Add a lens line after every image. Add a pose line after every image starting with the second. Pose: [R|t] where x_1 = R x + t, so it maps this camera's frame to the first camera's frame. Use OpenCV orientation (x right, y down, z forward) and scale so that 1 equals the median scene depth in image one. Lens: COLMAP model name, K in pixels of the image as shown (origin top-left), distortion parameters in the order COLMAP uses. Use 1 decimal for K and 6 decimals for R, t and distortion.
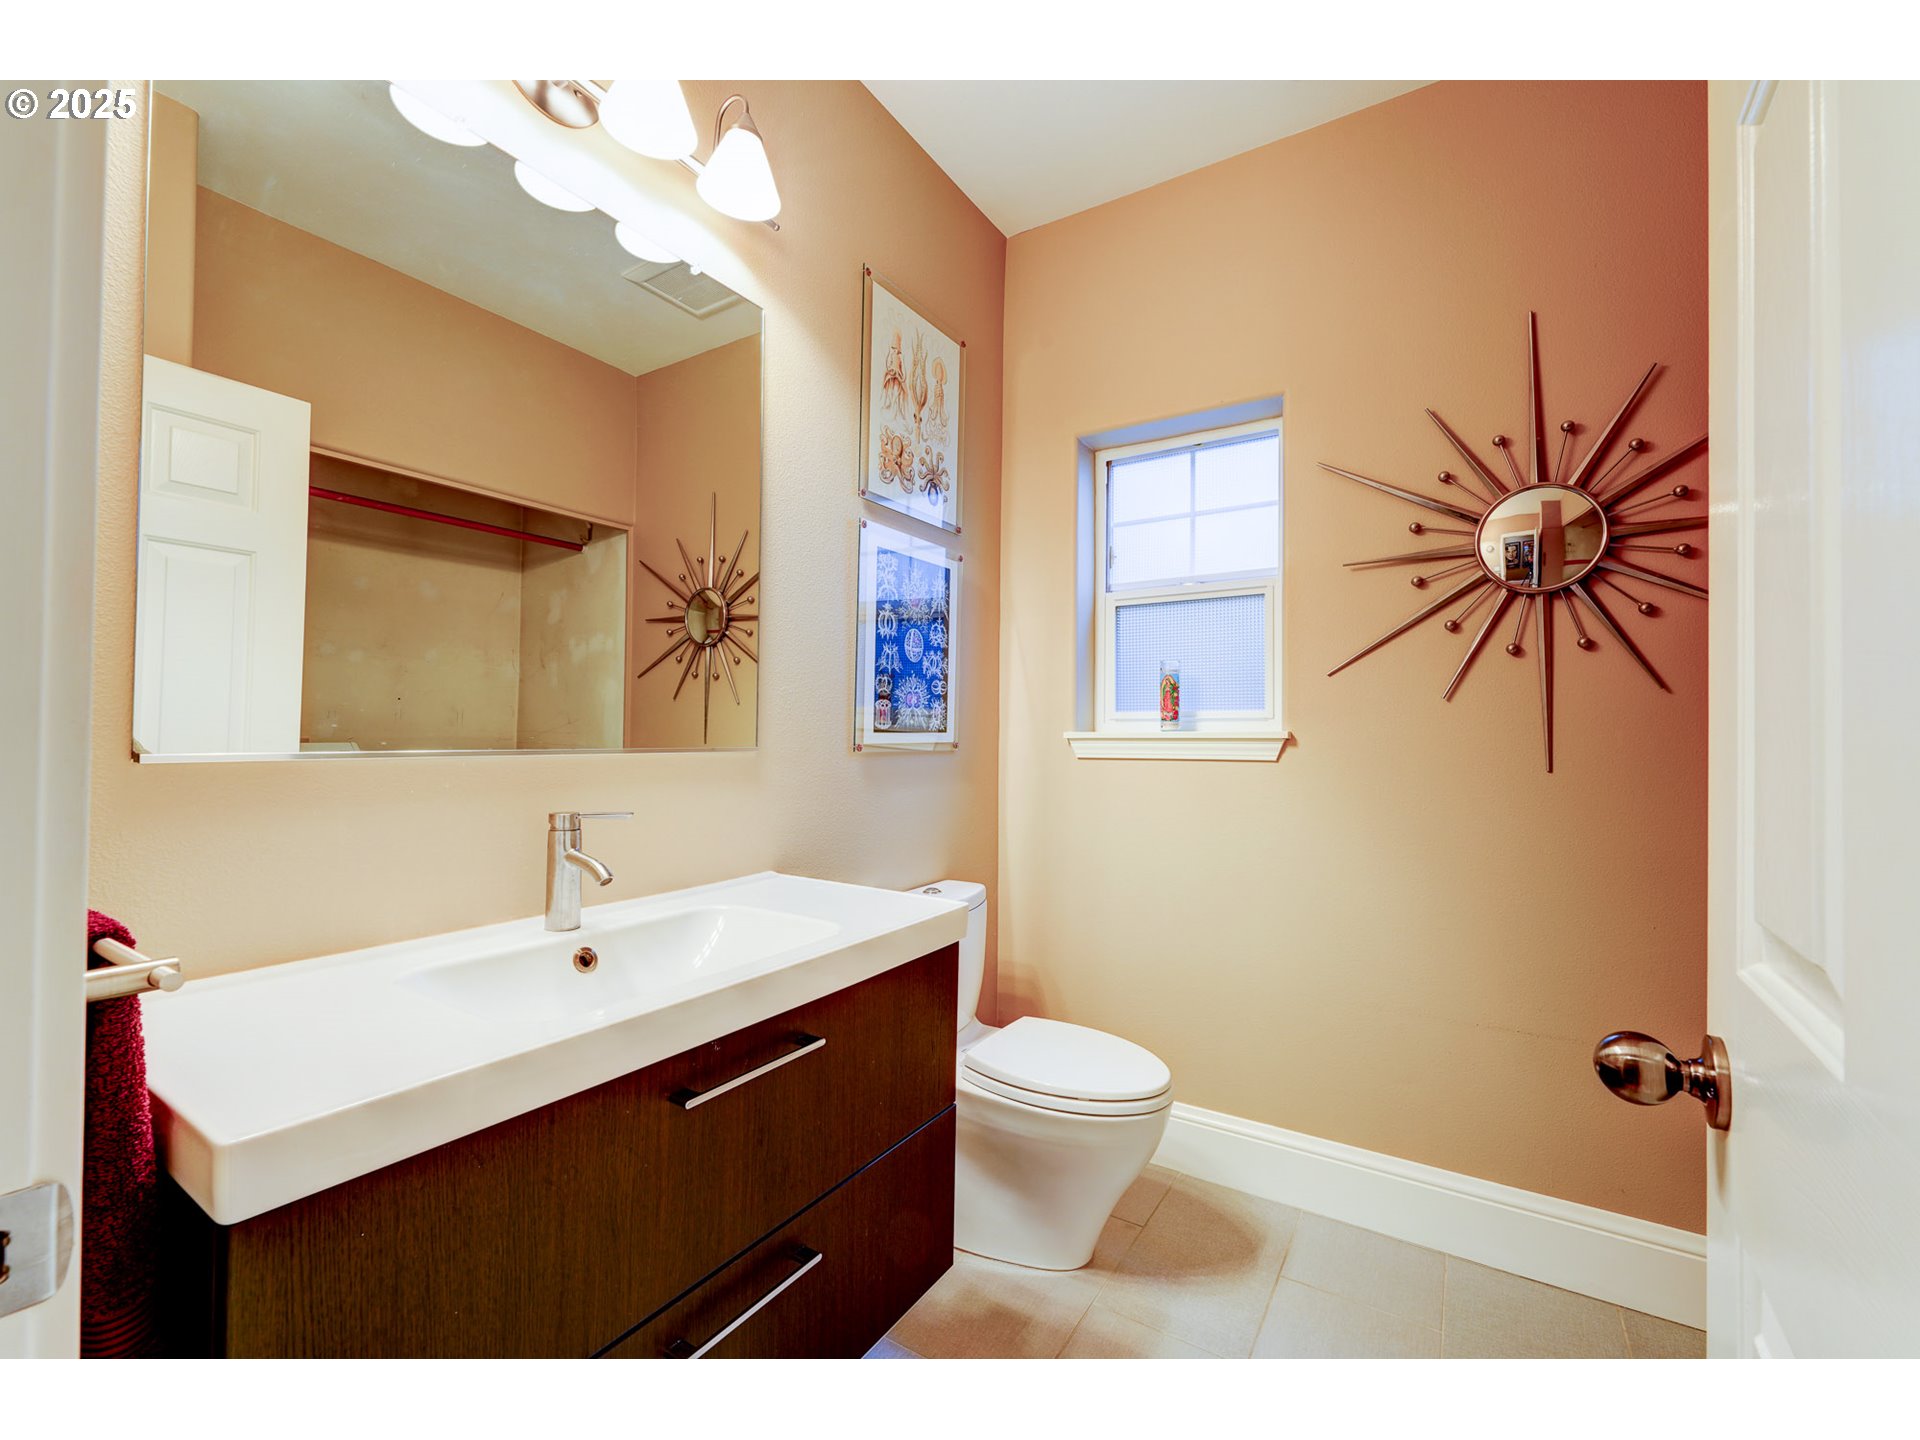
lens RADIAL K [[798.2, 0, 960.8], [0, 798.2, 724.7], [0, 0, 1]] dist [-0.001634, -0.001352]
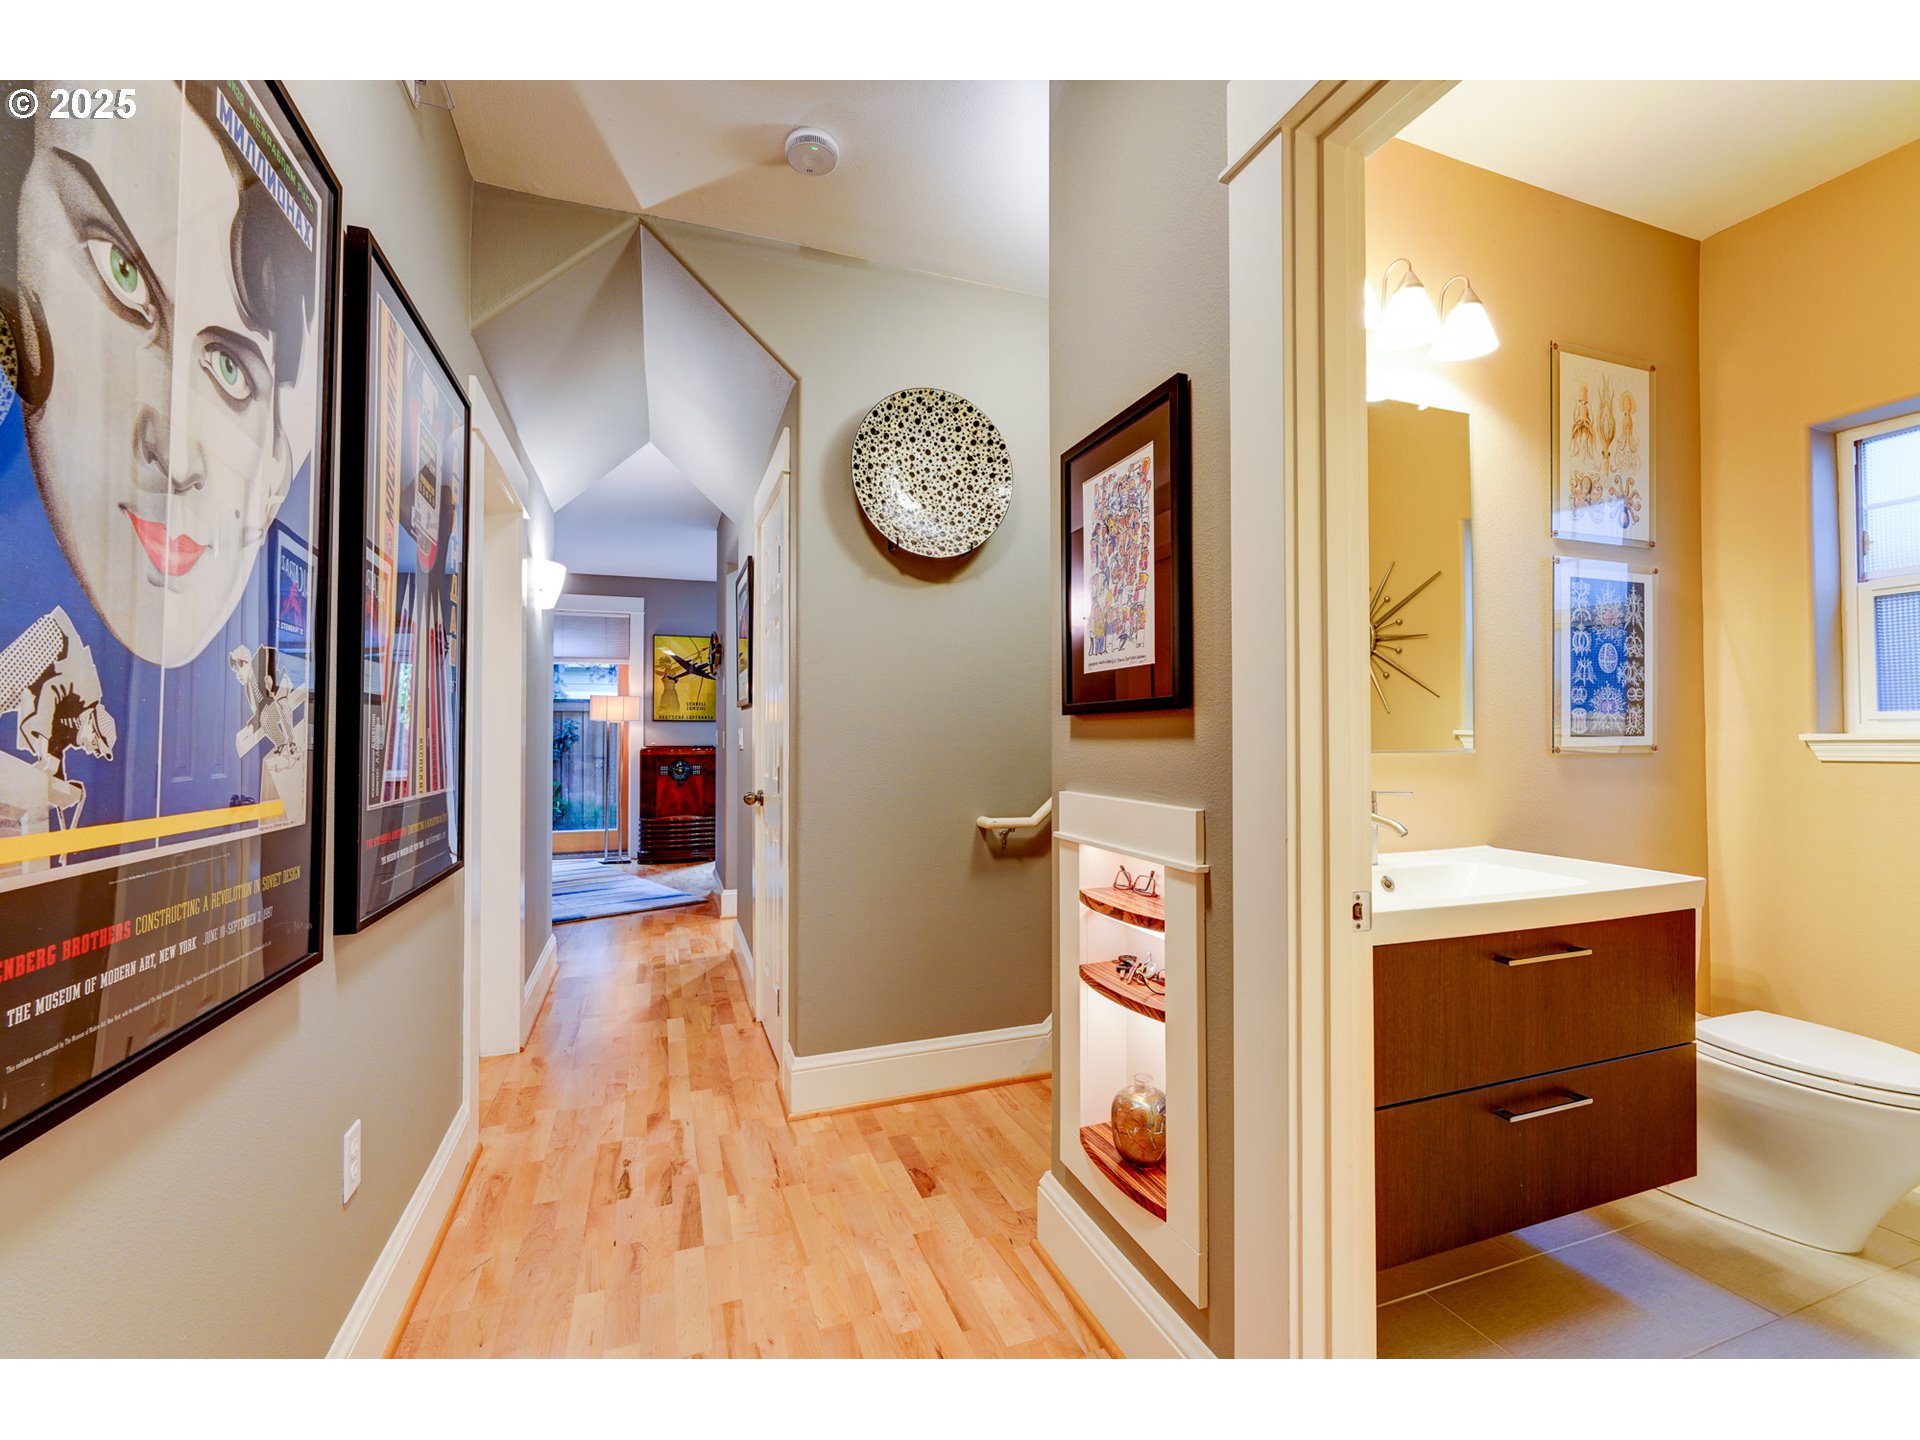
lens RADIAL K [[798.2, 0, 954.8], [0, 798.2, 723.5], [0, 0, 1]] dist [-0.001634, -0.001352]
pose [[0.788926, -0.020471, -0.614147, -0.092846], [0.015537, 0.999790, -0.013367, -0.007128], [0.614292, 0.001003, 0.789078, -0.419712]]
